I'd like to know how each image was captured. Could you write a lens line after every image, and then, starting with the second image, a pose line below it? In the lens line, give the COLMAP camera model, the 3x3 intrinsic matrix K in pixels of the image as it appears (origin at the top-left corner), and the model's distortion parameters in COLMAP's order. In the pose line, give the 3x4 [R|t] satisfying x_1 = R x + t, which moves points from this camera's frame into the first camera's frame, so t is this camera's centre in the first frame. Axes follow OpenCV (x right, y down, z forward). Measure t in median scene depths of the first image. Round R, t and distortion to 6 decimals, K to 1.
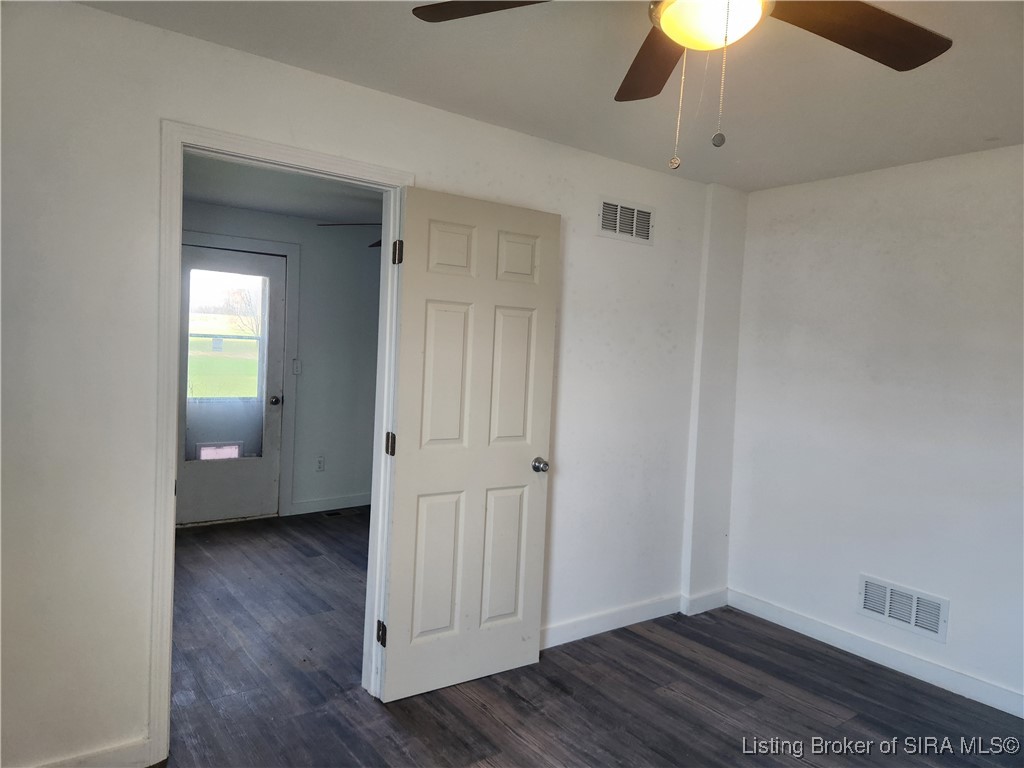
lens RADIAL K [[682.0, 0, 511.8], [0, 682.0, 384.0], [0, 0, 1]] dist [0.075172, -0.001463]
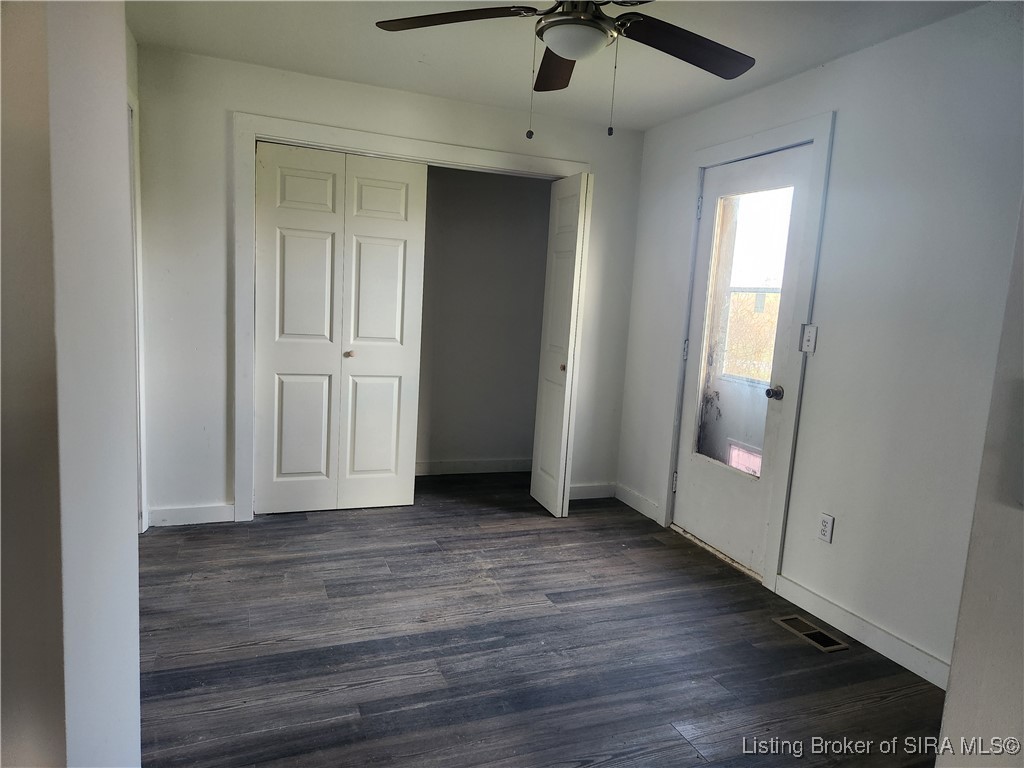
lens RADIAL K [[682.0, 0, 513.5], [0, 682.0, 386.1], [0, 0, 1]] dist [0.075172, -0.001463]
pose [[-0.248384, 0.068704, -0.966222, 0.313380], [-0.129120, 0.986232, 0.103319, -0.014972], [0.960018, 0.150421, -0.236093, 0.973286]]
